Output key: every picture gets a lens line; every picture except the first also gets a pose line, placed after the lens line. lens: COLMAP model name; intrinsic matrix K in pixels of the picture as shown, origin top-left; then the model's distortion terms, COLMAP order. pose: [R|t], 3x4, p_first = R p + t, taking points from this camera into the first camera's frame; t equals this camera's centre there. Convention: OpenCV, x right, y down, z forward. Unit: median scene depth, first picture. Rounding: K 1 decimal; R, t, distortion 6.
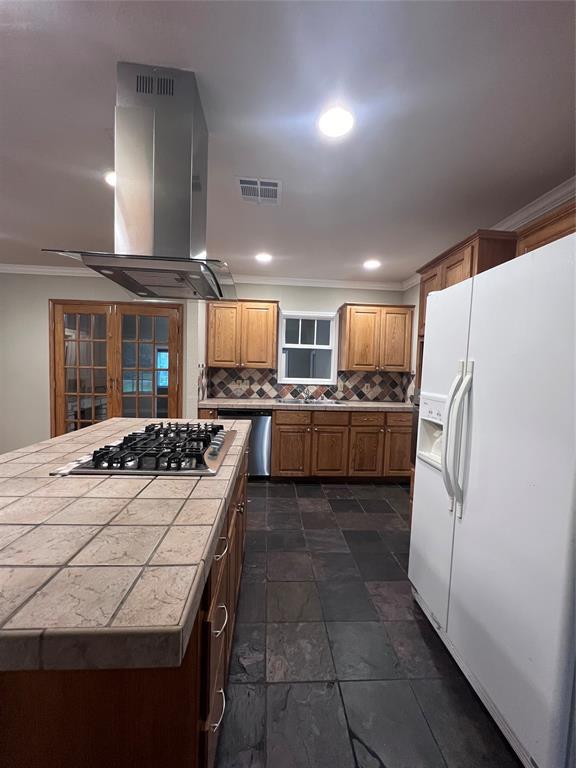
lens RADIAL K [[307.1, 0, 293.2], [0, 307.1, 385.6], [0, 0, 1]] dist [-0.000729, -0.000426]
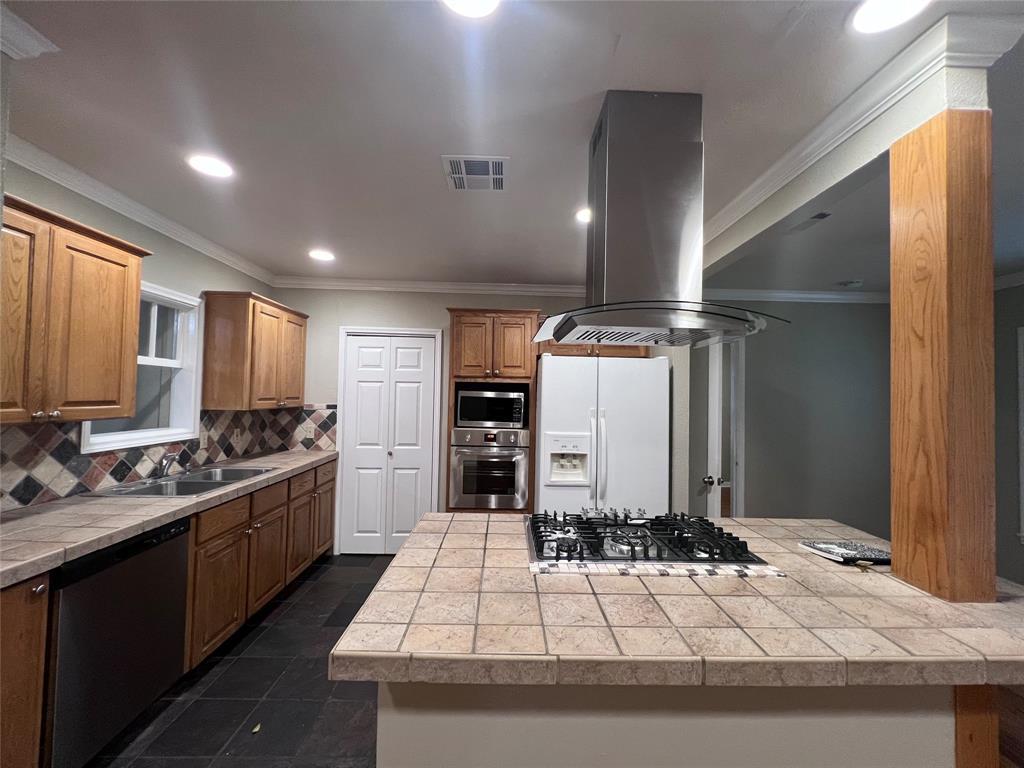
lens RADIAL K [[409.5, 0, 509.9], [0, 409.5, 387.7], [0, 0, 1]] dist [-0.000729, -0.000426]
pose [[0.042728, -0.008035, 0.999054, -0.529343], [0.034655, 0.999378, 0.006556, -0.074192], [-0.998486, 0.034343, 0.042980, 0.451283]]
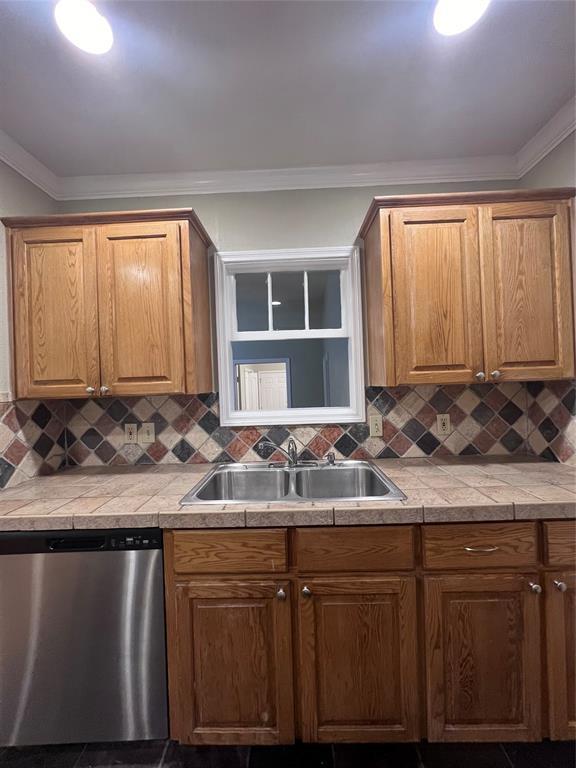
lens RADIAL K [[307.1, 0, 294.5], [0, 307.1, 382.9], [0, 0, 1]] dist [-0.000729, -0.000426]
pose [[0.994310, -0.062066, -0.086573, 0.087751], [0.057151, 0.996671, -0.058141, -0.036436], [0.089894, 0.052863, 0.994547, 0.594204]]
